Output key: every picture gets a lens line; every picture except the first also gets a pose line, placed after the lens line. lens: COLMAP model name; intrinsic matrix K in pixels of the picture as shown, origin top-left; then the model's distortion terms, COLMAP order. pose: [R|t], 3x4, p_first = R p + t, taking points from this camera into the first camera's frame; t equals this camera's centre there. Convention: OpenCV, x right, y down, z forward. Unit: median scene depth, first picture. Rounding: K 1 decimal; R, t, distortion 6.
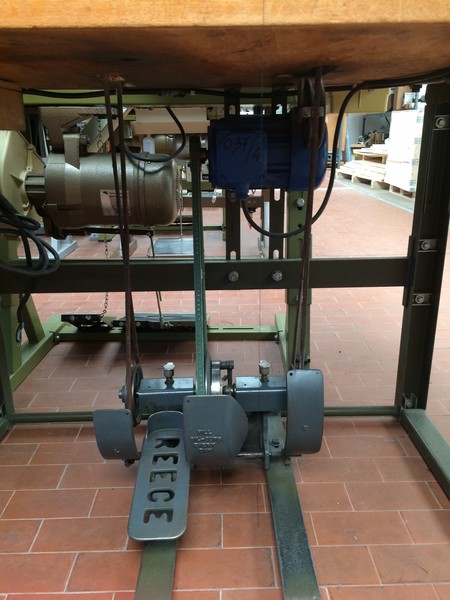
lens RADIAL K [[518.9, 0, 225.5], [0, 518.9, 302.1], [0, 0, 1]] dist [0.068277, -0.110219]
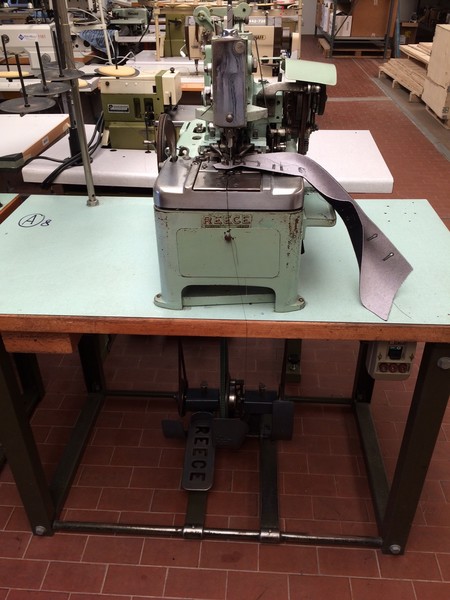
lens RADIAL K [[518.9, 0, 225.5], [0, 518.9, 302.1], [0, 0, 1]] dist [0.068277, -0.110219]
pose [[0.997136, 0.042215, -0.062756, 0.054341], [-0.024858, 0.966564, 0.255219, -0.594495], [0.071432, -0.252928, 0.964845, -0.558128]]
